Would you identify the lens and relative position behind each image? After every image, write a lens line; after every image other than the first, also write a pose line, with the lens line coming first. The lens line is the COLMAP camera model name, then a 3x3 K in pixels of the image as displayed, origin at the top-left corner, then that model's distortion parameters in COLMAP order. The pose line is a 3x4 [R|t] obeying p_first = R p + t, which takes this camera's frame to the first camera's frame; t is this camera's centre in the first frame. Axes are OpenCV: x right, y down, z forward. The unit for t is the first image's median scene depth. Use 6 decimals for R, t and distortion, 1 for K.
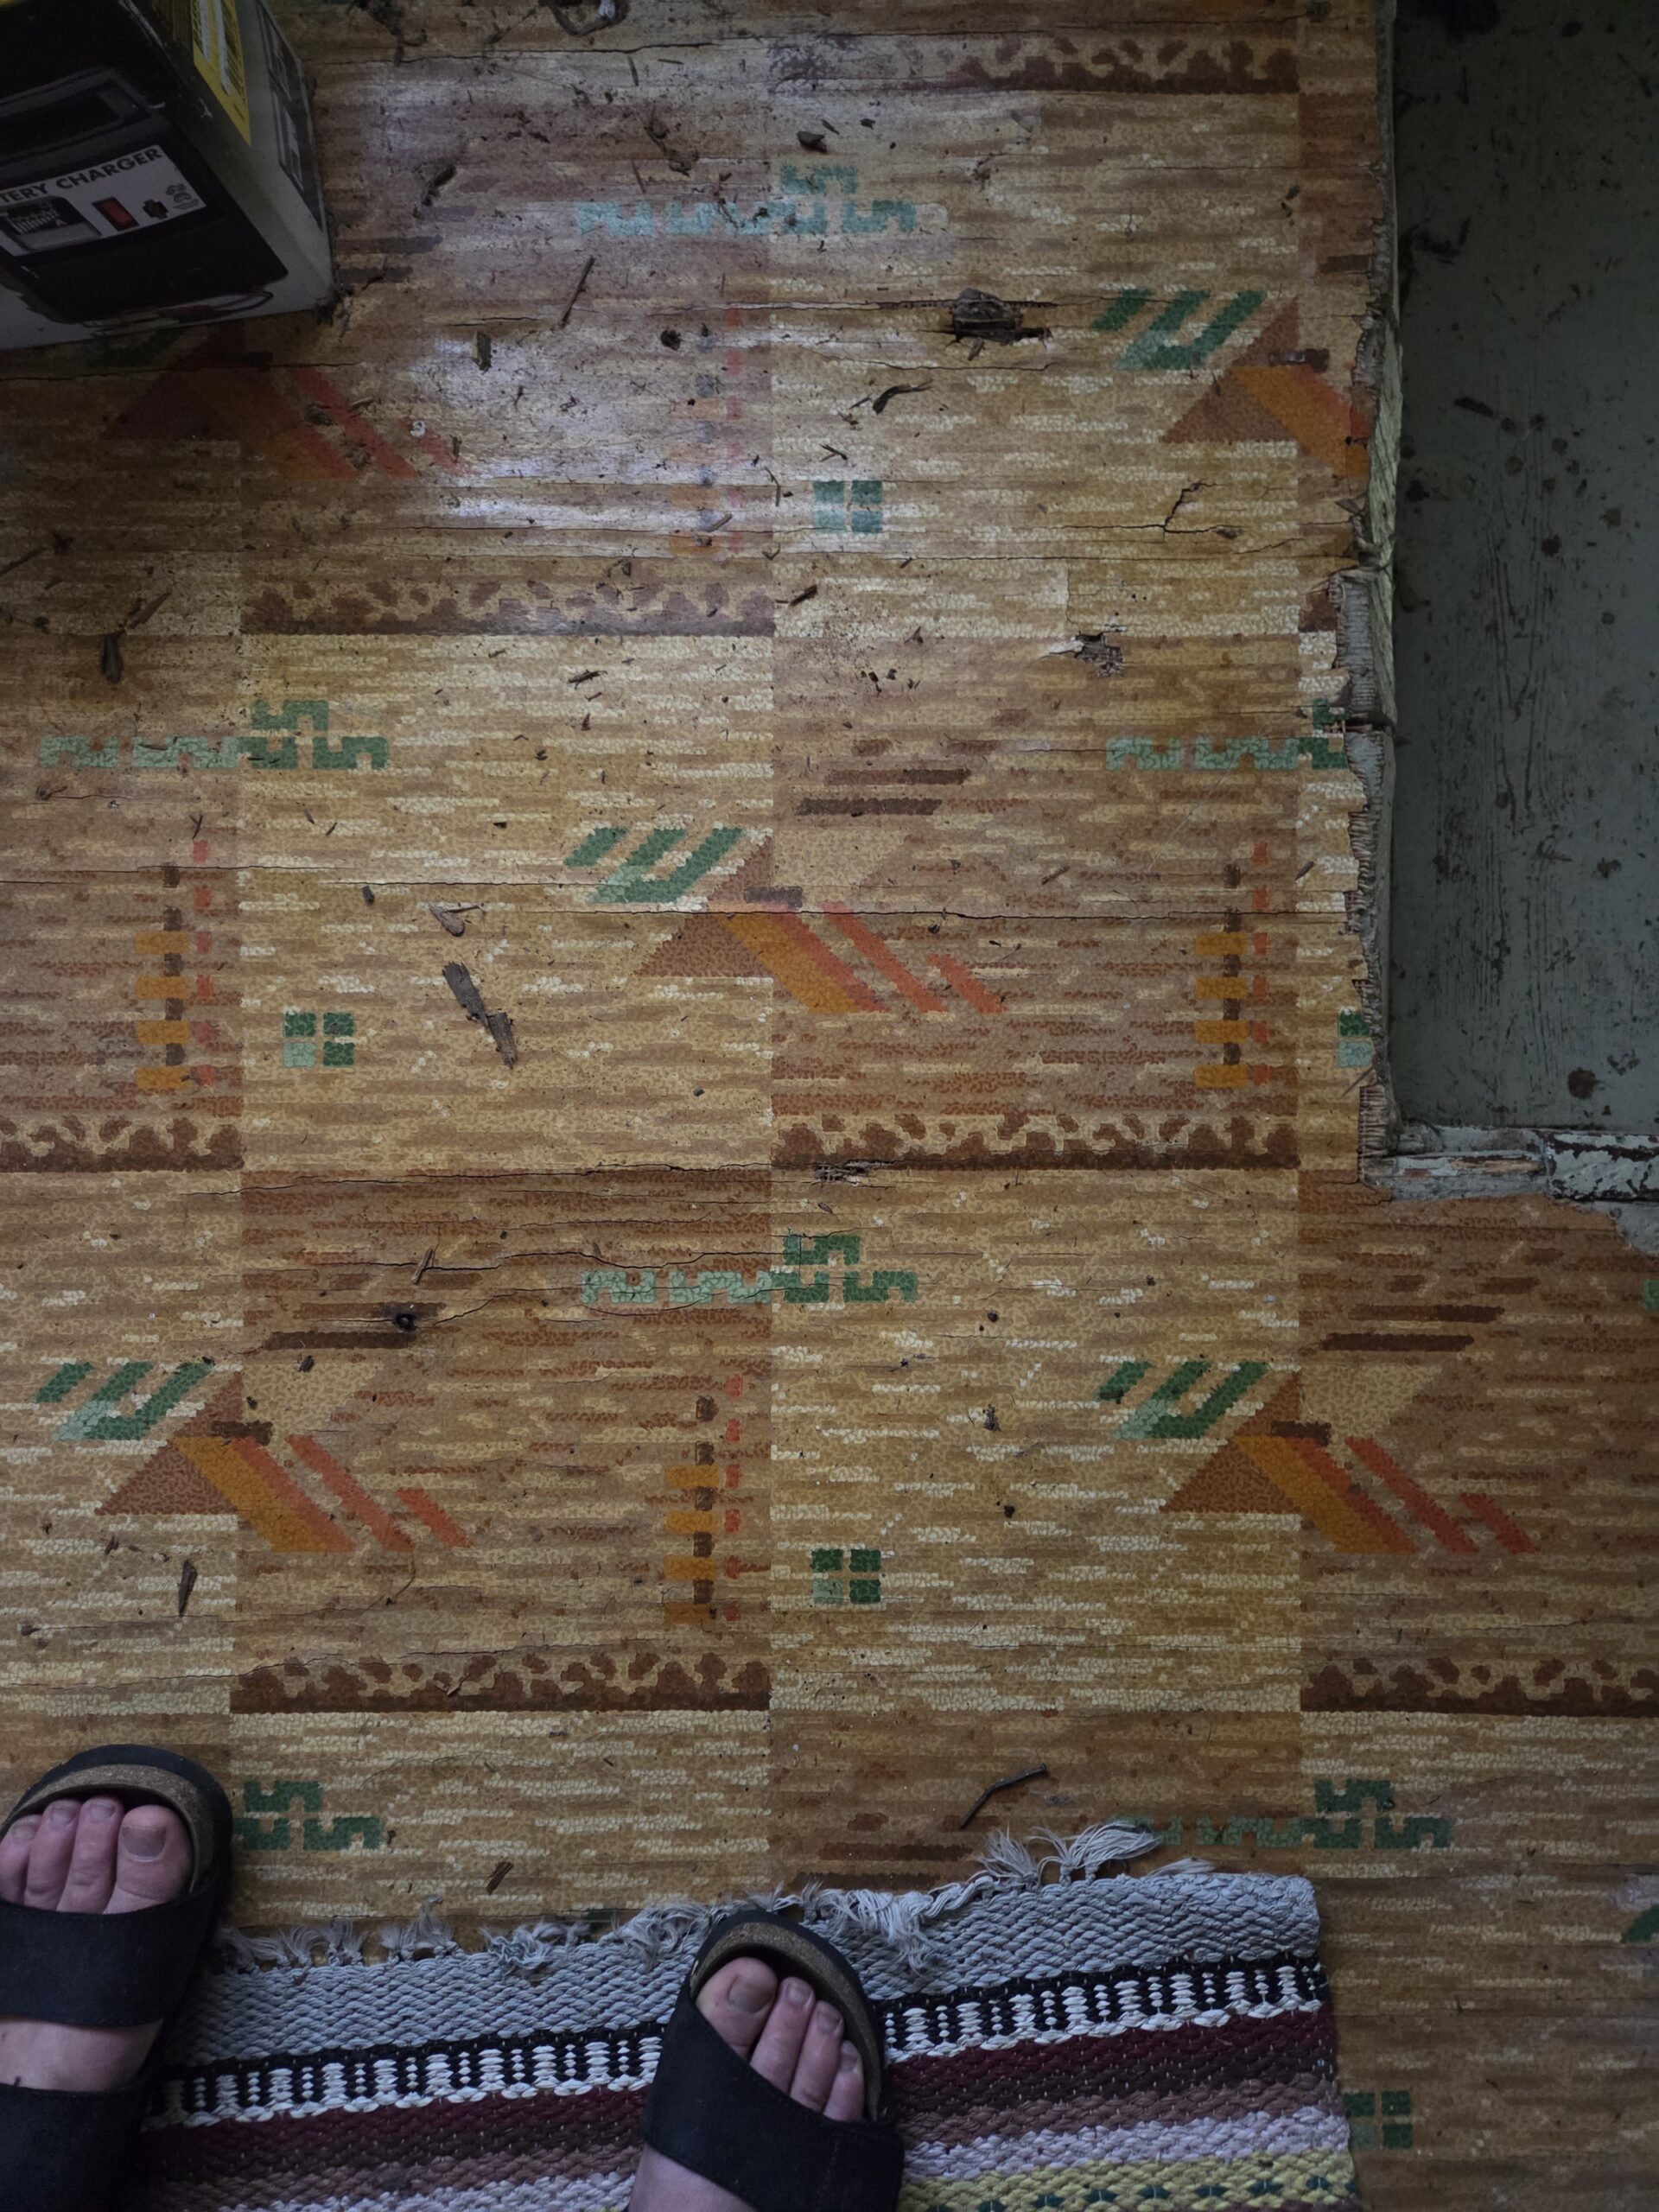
lens RADIAL K [[1538.2, 0, 829.5], [0, 1538.2, 1106.0], [0, 0, 1]] dist [0.038858, -0.001968]
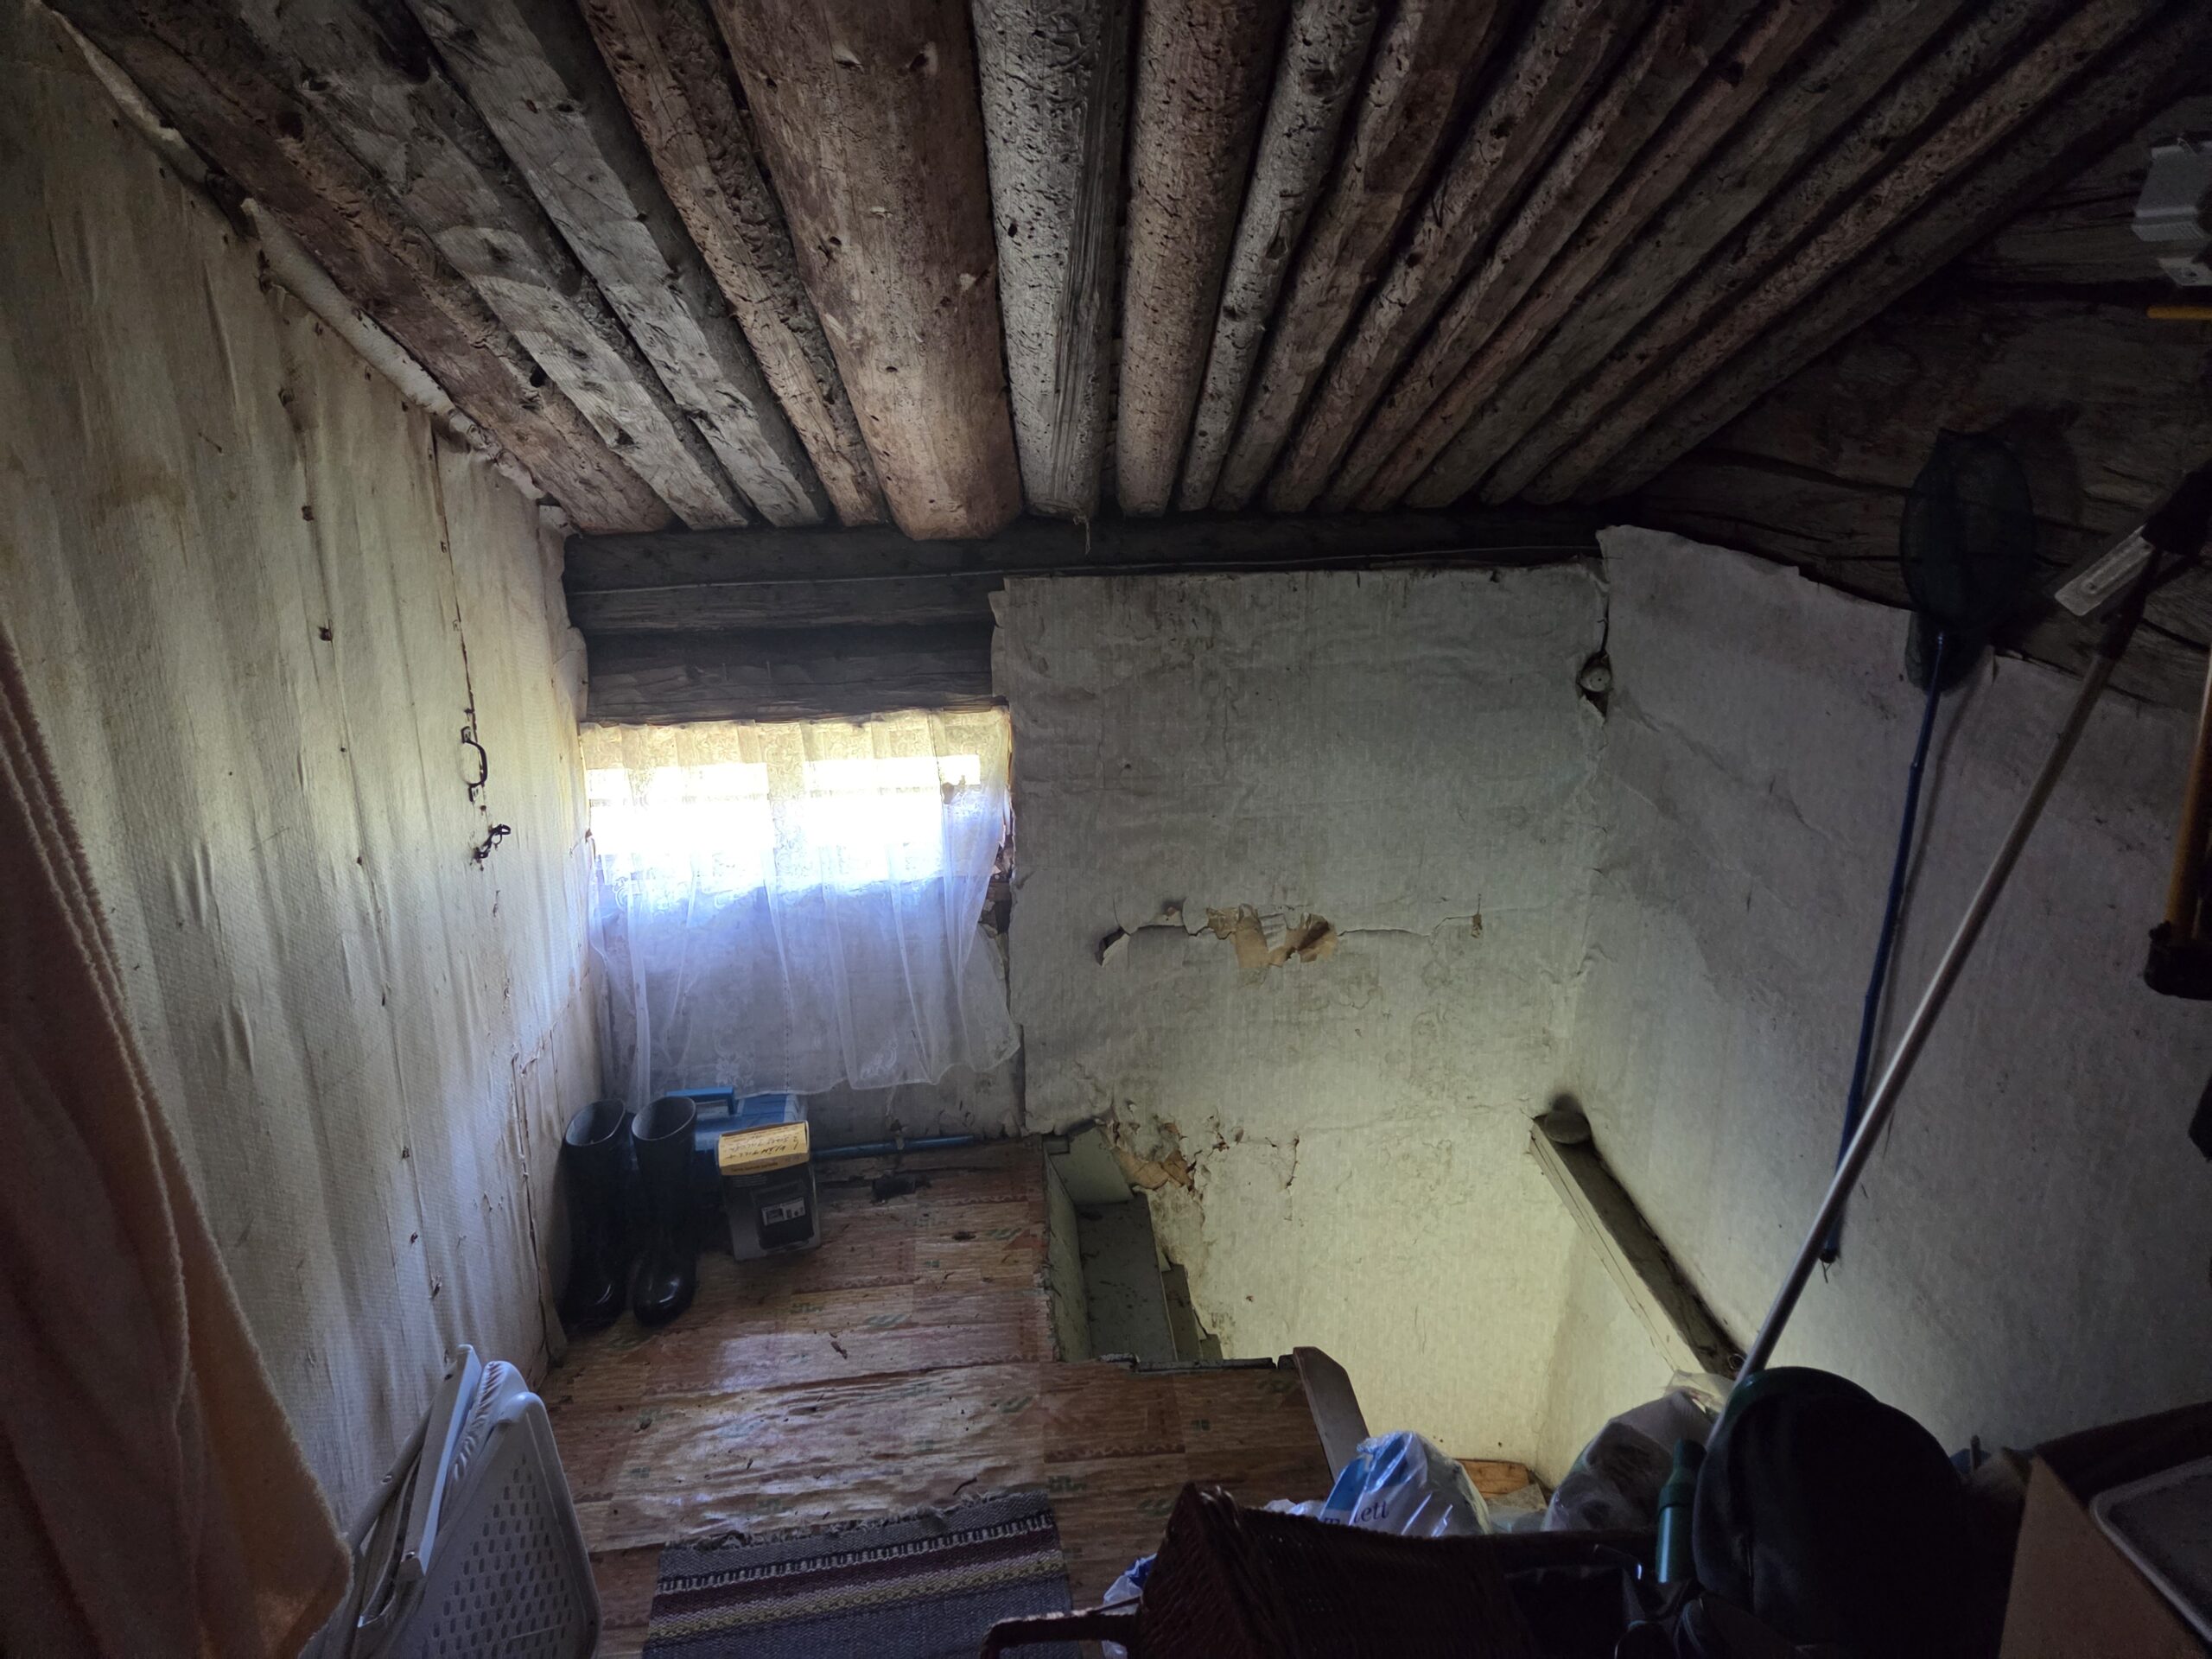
lens RADIAL K [[1538.2, 0, 1106.0], [0, 1538.2, 829.5], [0, 0, 1]] dist [0.038858, -0.001968]
pose [[0.995922, -0.067694, 0.059632, 0.332437], [0.081325, 0.387585, -0.918240, 3.253540], [0.039047, 0.919345, 0.391509, -1.876526]]
